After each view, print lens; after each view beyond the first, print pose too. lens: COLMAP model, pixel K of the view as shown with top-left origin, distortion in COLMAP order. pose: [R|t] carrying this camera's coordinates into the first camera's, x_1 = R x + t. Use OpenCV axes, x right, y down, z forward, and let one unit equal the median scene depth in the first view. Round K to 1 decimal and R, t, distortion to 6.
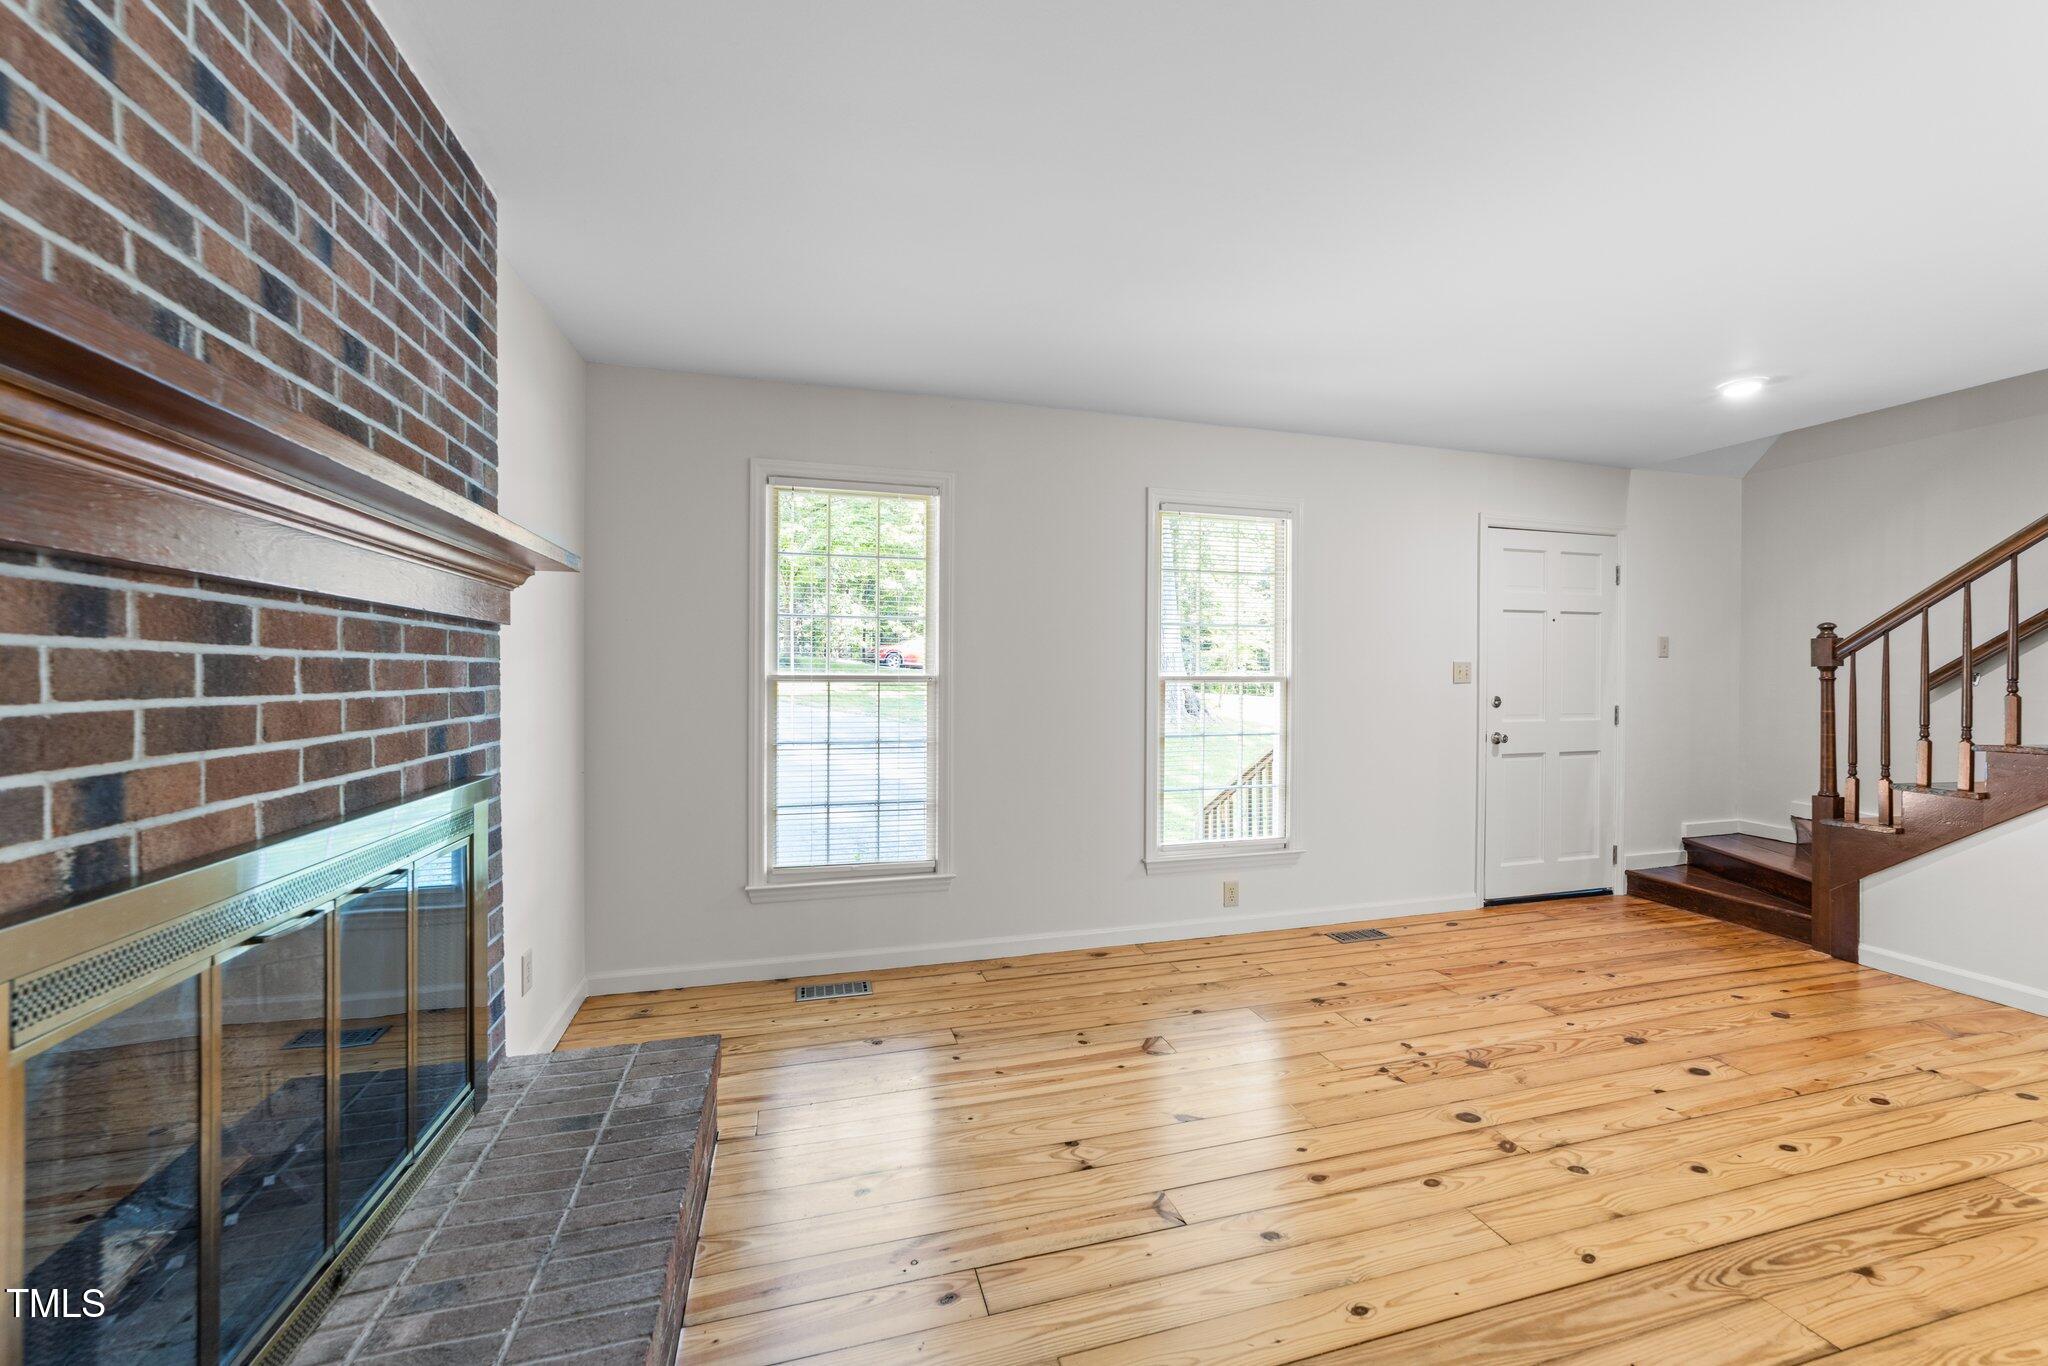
lens RADIAL K [[788.5, 0, 1029.0], [0, 788.5, 673.2], [0, 0, 1]] dist [-0.000341, 0.000007]
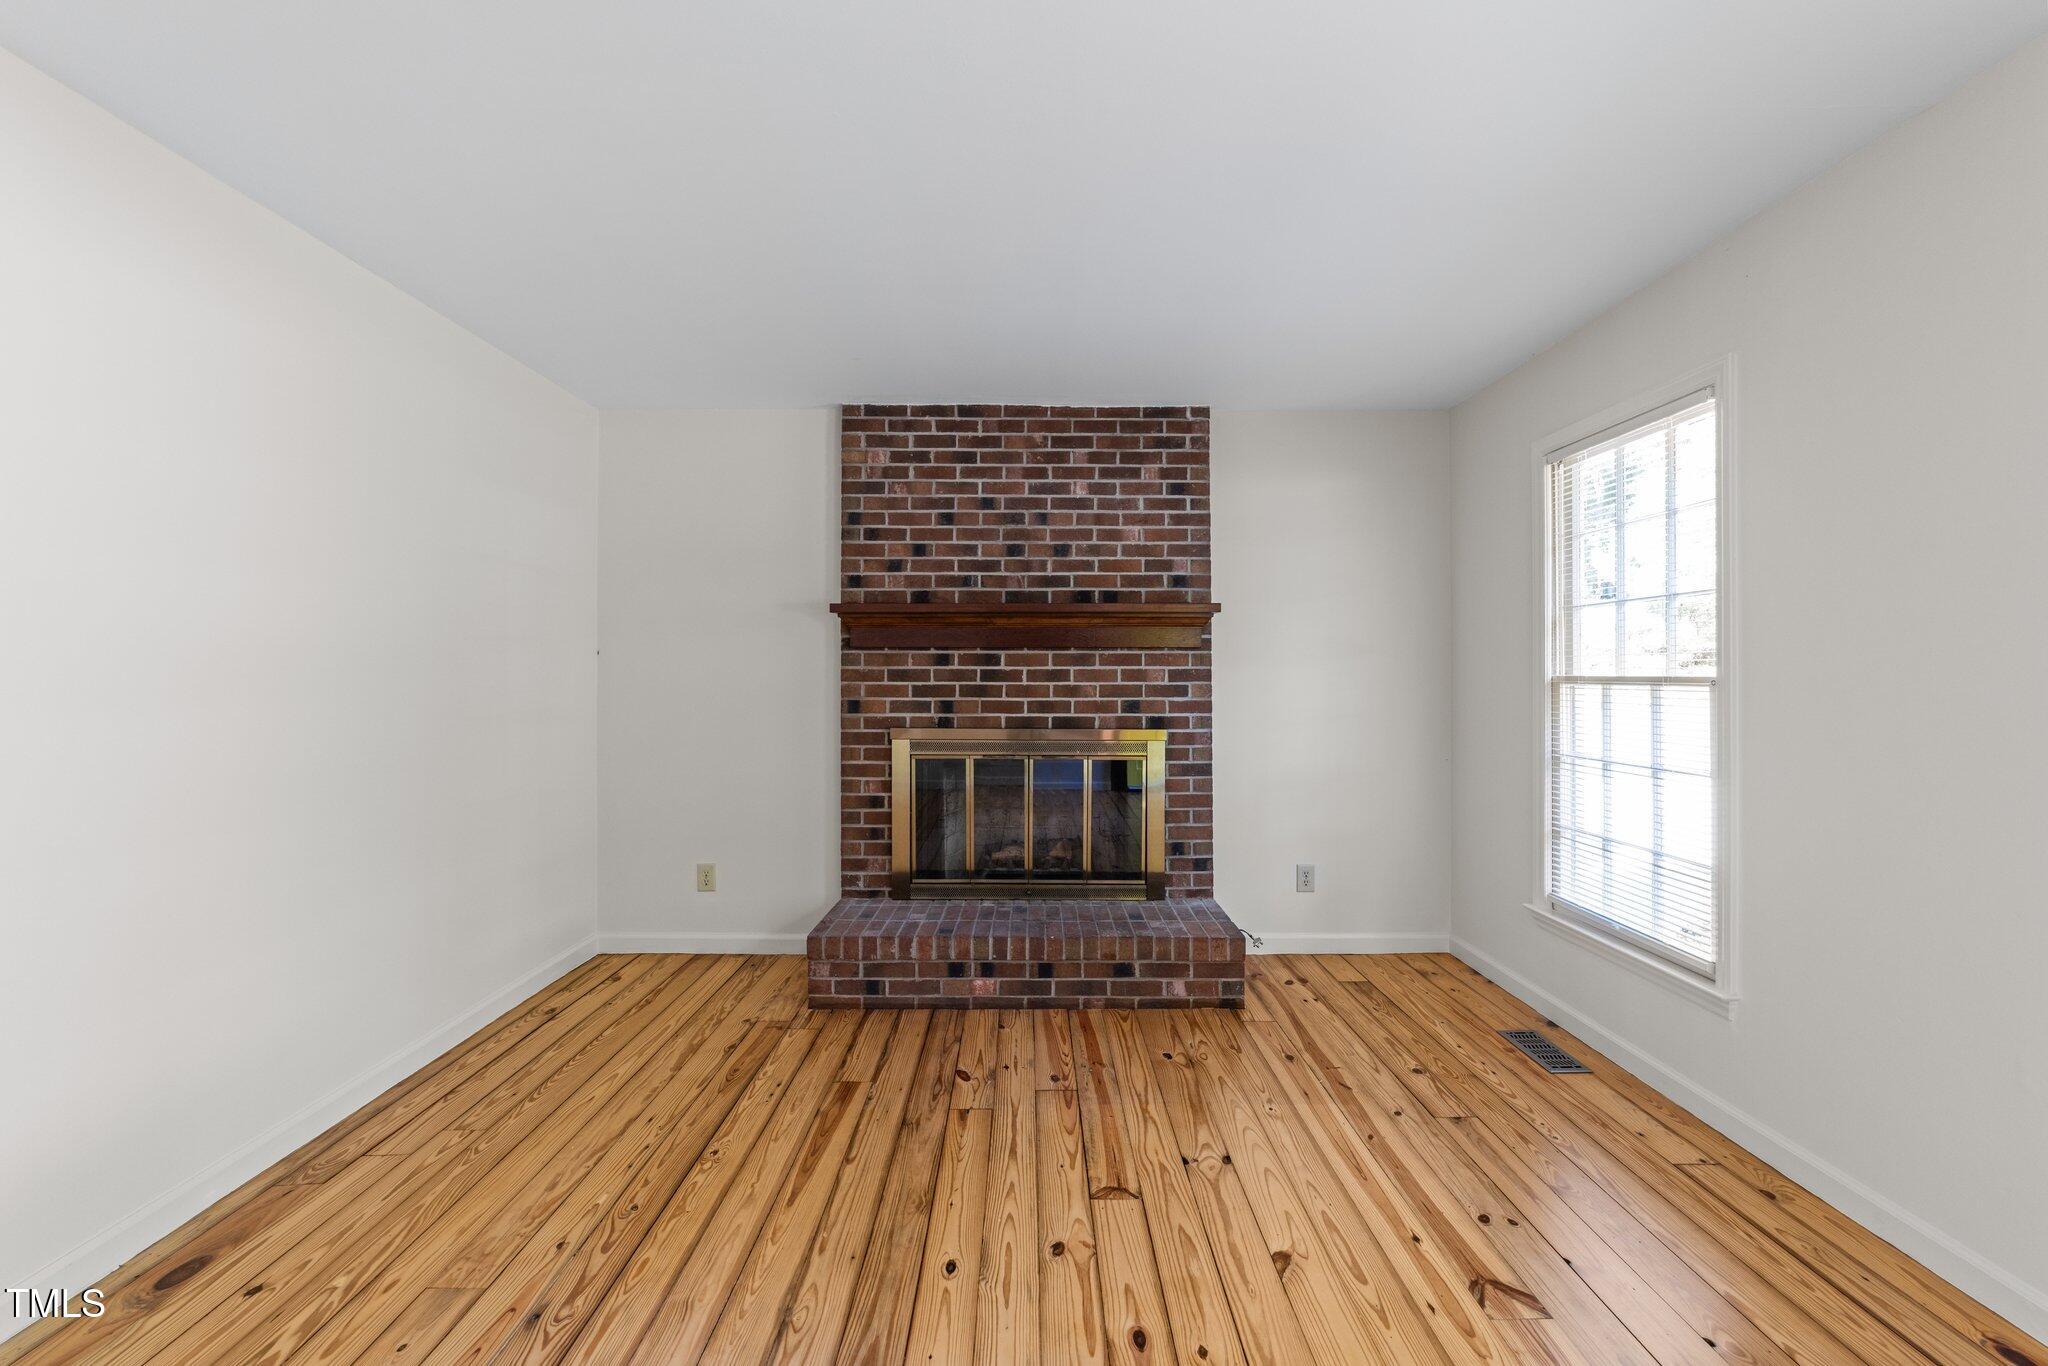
lens RADIAL K [[788.5, 0, 1029.0], [0, 788.5, 673.2], [0, 0, 1]] dist [-0.000341, 0.000007]
pose [[-0.274301, -0.008105, -0.961610, 0.903712], [-0.002228, 0.999967, -0.007792, 0.007753], [0.961641, 0.000005, -0.274310, 0.885265]]
